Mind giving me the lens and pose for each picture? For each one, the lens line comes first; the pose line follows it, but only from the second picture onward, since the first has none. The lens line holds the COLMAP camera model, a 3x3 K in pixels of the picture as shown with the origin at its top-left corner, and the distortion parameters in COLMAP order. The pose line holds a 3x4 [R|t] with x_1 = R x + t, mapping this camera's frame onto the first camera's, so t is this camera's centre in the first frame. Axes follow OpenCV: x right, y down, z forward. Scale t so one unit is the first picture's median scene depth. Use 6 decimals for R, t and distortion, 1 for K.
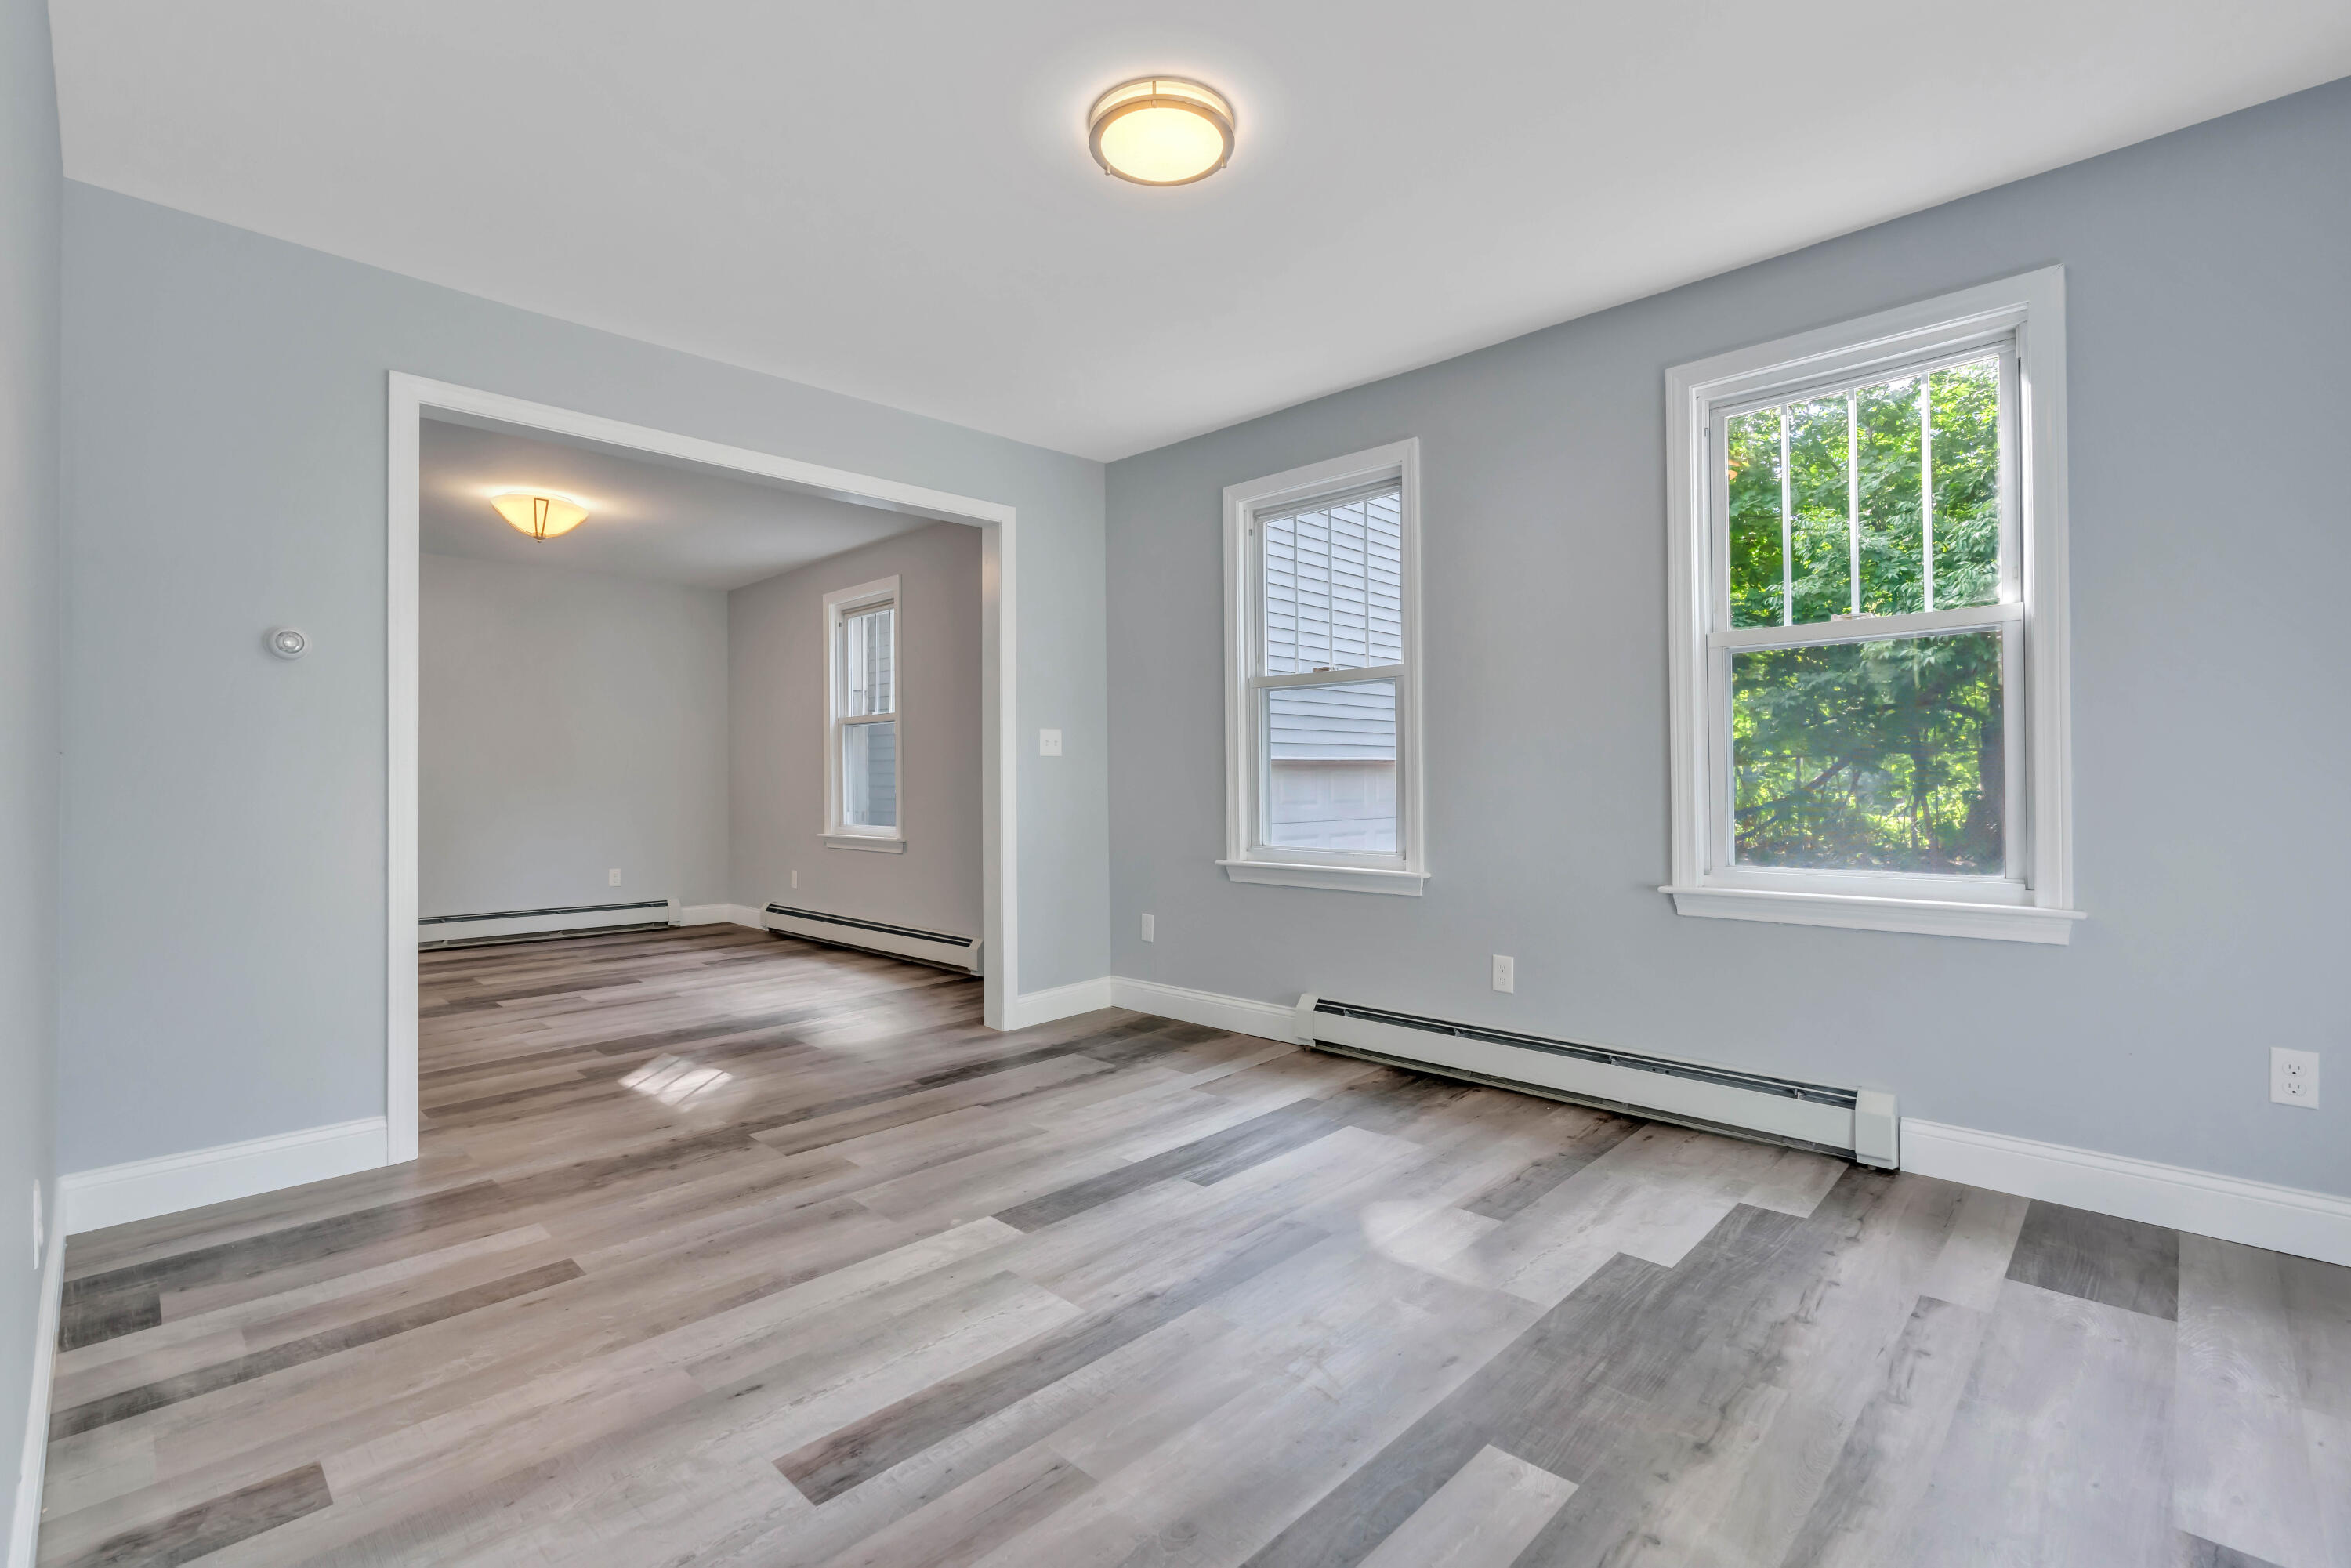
lens RADIAL K [[1040.0, 0, 1179.6], [0, 1040.0, 779.9], [0, 0, 1]] dist [0.000809, -0.000172]
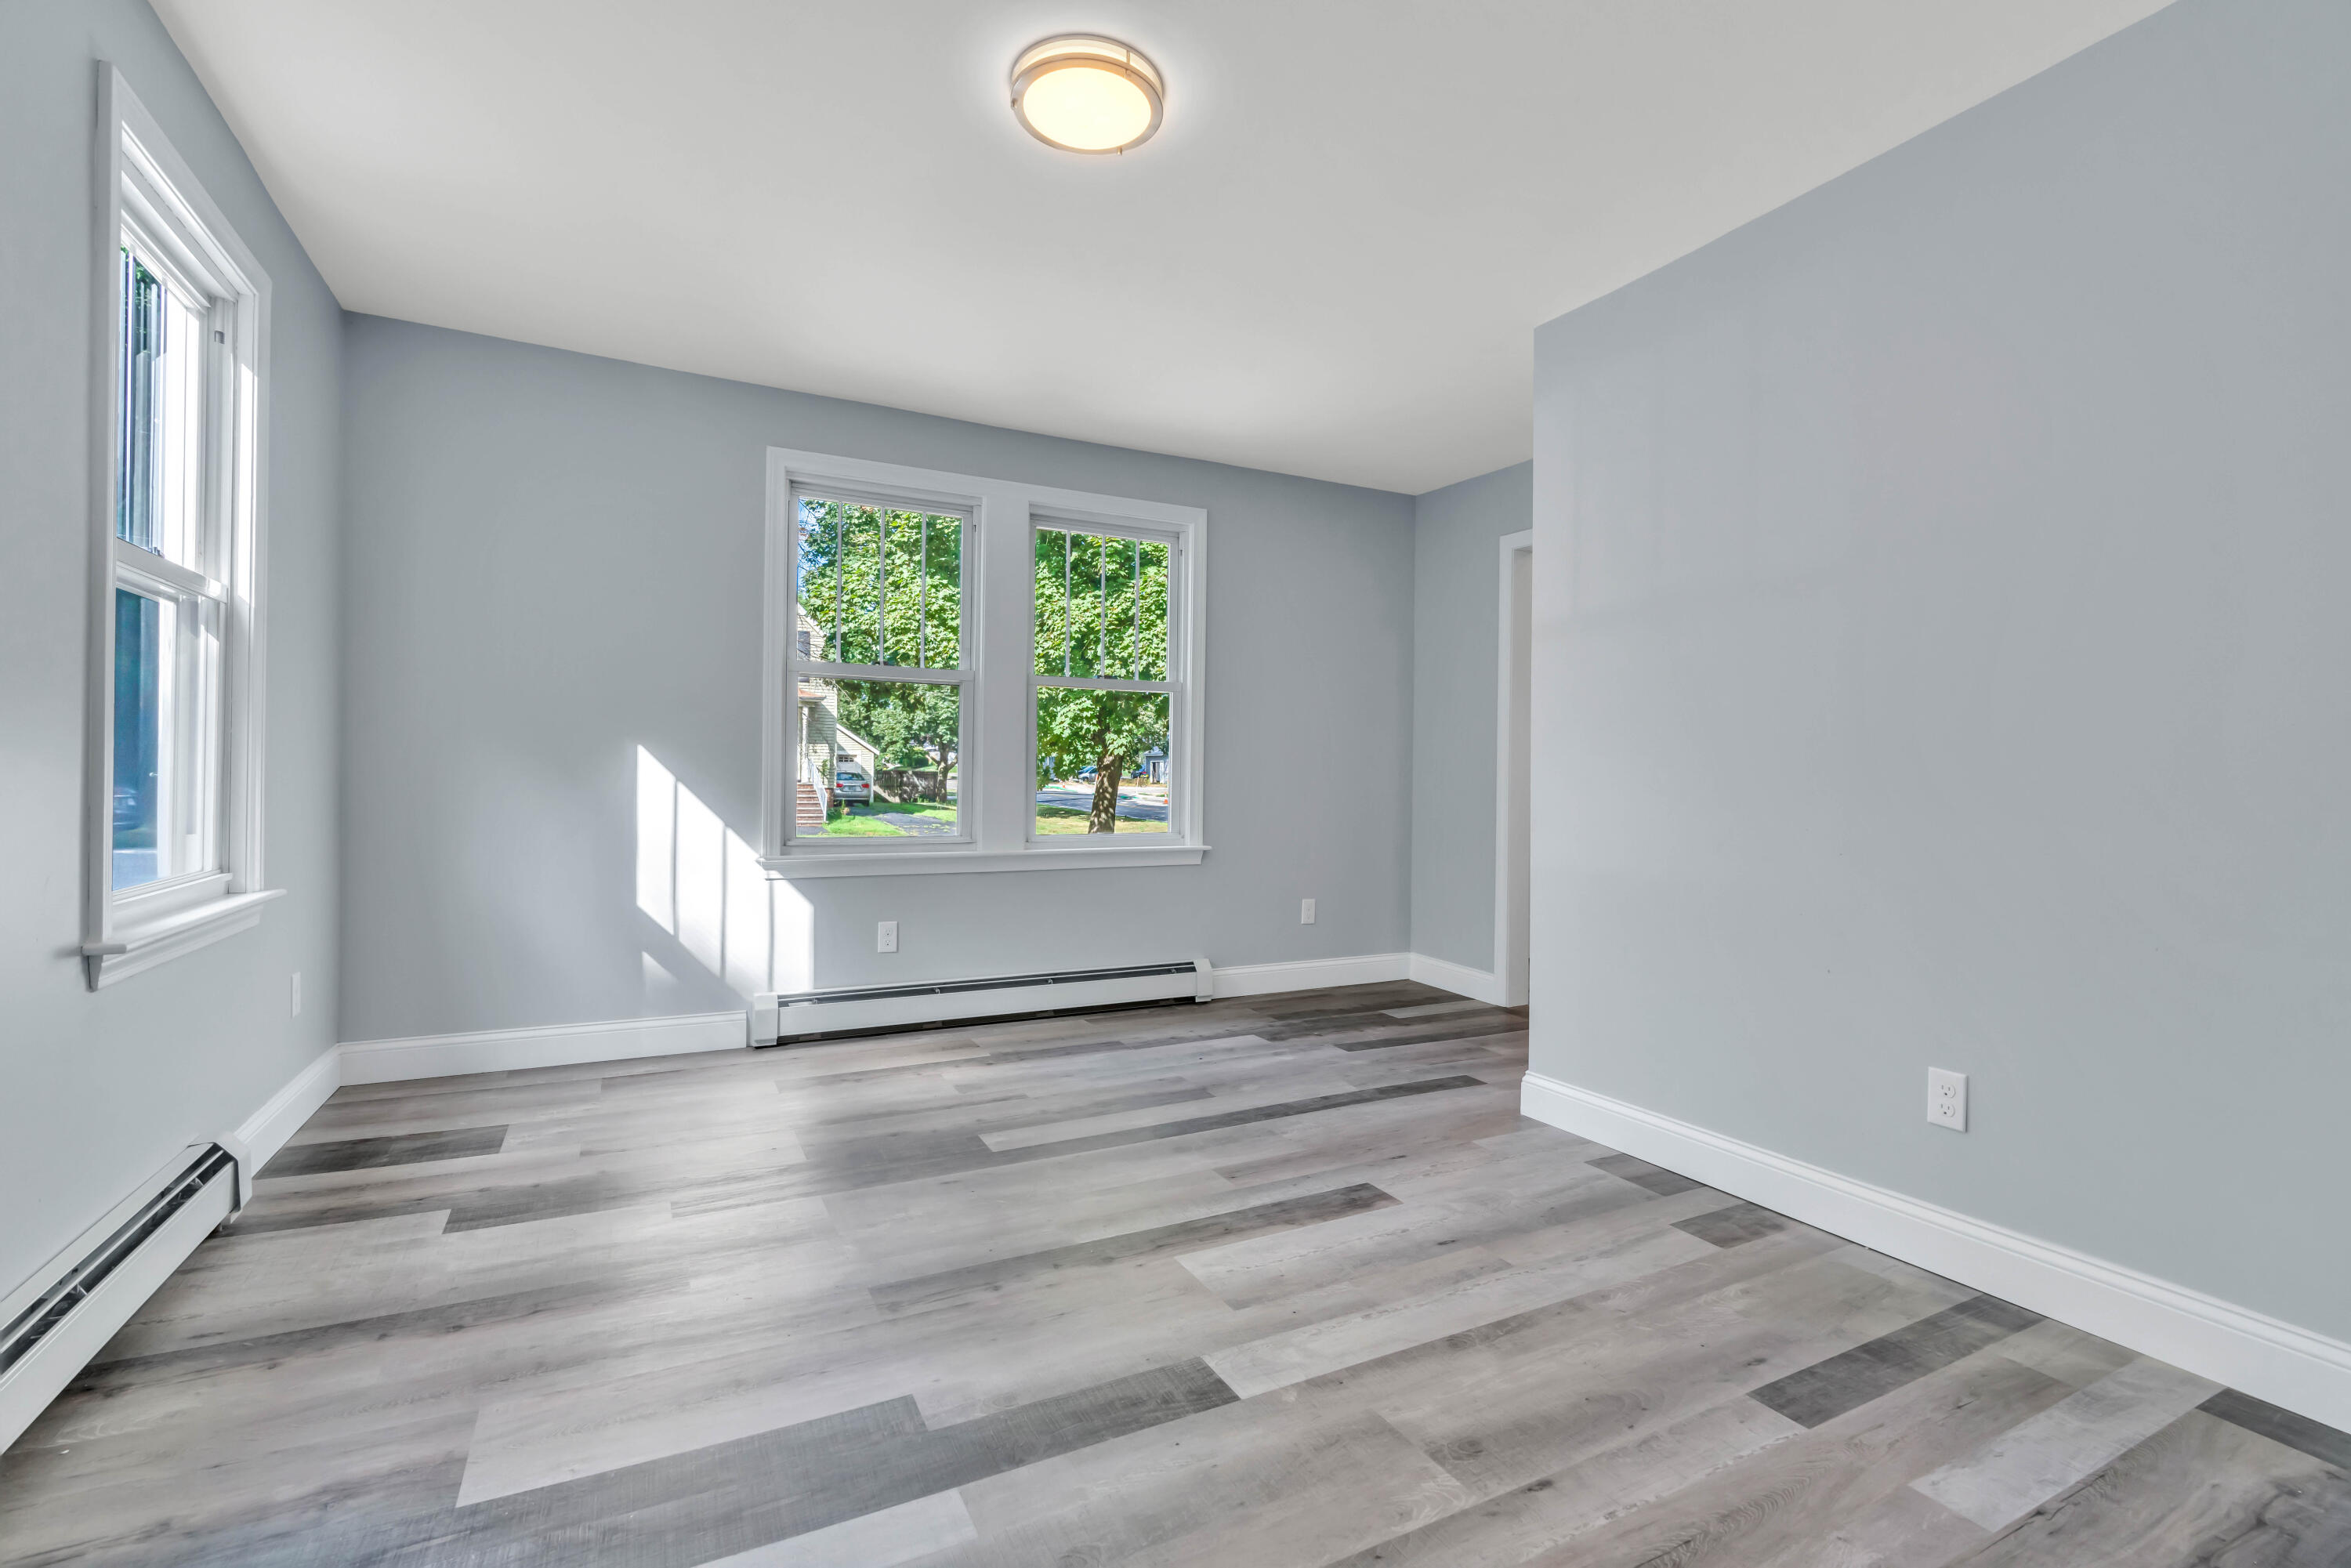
lens RADIAL K [[1040.0, 0, 1178.7], [0, 1040.0, 770.7], [0, 0, 1]] dist [0.000809, -0.000172]
pose [[-0.948973, -0.002424, 0.315348, -0.445877], [-0.006170, 0.999922, -0.010880, 0.009711], [-0.315297, -0.012271, -0.948914, 2.073723]]
